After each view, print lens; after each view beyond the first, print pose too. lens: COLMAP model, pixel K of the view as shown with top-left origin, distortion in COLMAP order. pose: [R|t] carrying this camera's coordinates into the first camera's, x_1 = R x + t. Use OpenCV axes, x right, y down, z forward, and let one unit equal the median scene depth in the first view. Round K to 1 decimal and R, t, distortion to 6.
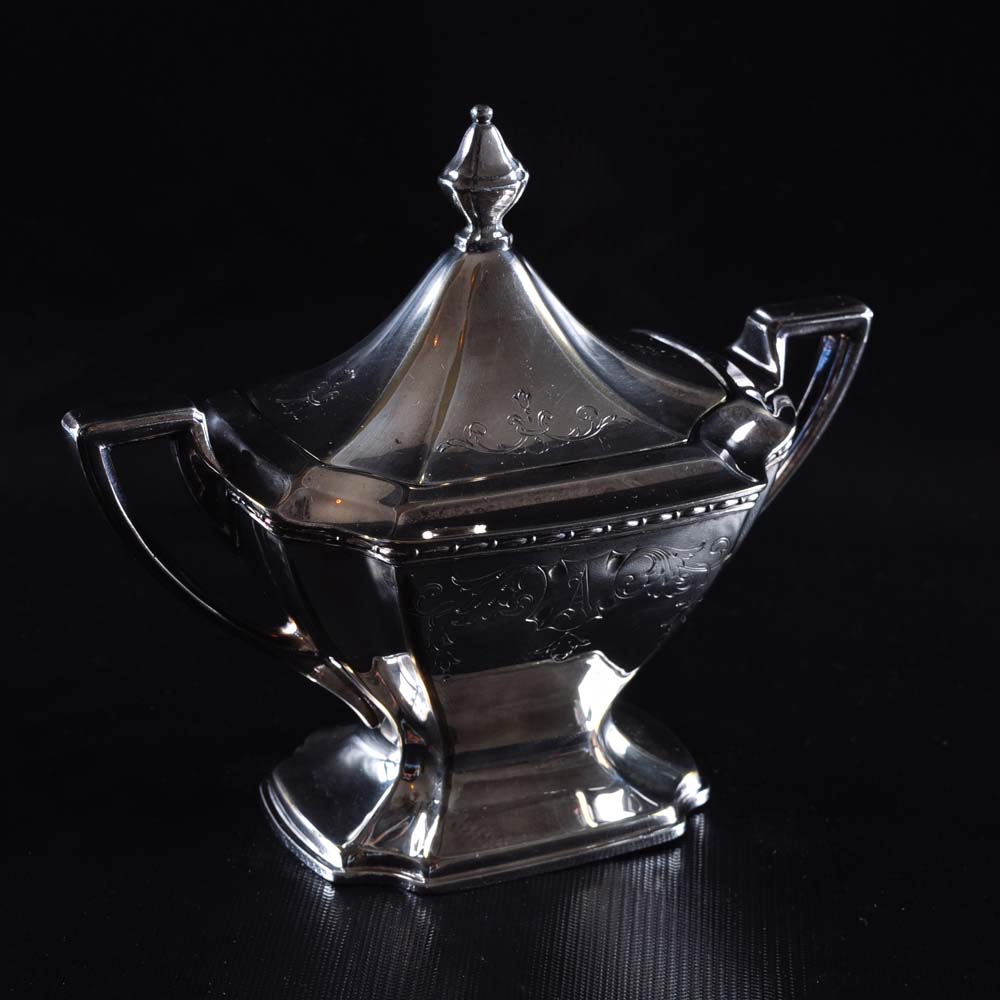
lens RADIAL K [[2648.9, 0, 500.0], [0, 2648.9, 500.0], [0, 0, 1]] dist [0.046727, -0.052862]
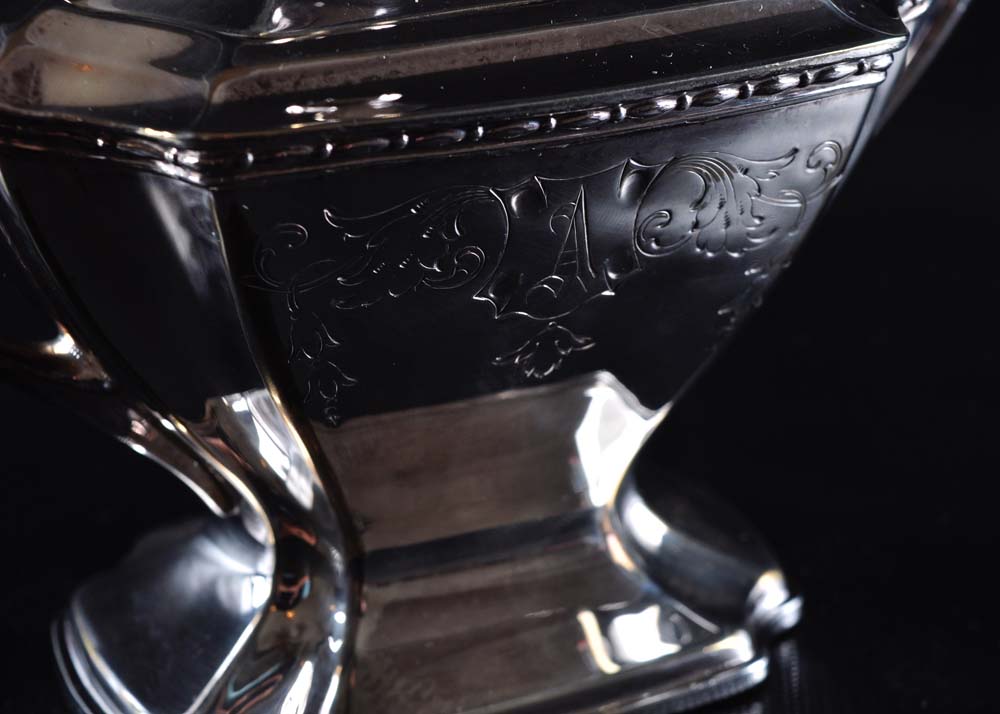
lens RADIAL K [[2430.8, 0, 499.4], [0, 2430.8, 396.7], [0, 0, 1]] dist [0.063548, -0.246261]
pose [[0.999288, -0.037716, -0.000717, 0.014373], [0.037723, 0.999096, 0.019612, 0.054670], [-0.000024, -0.019625, 0.999807, 0.495145]]
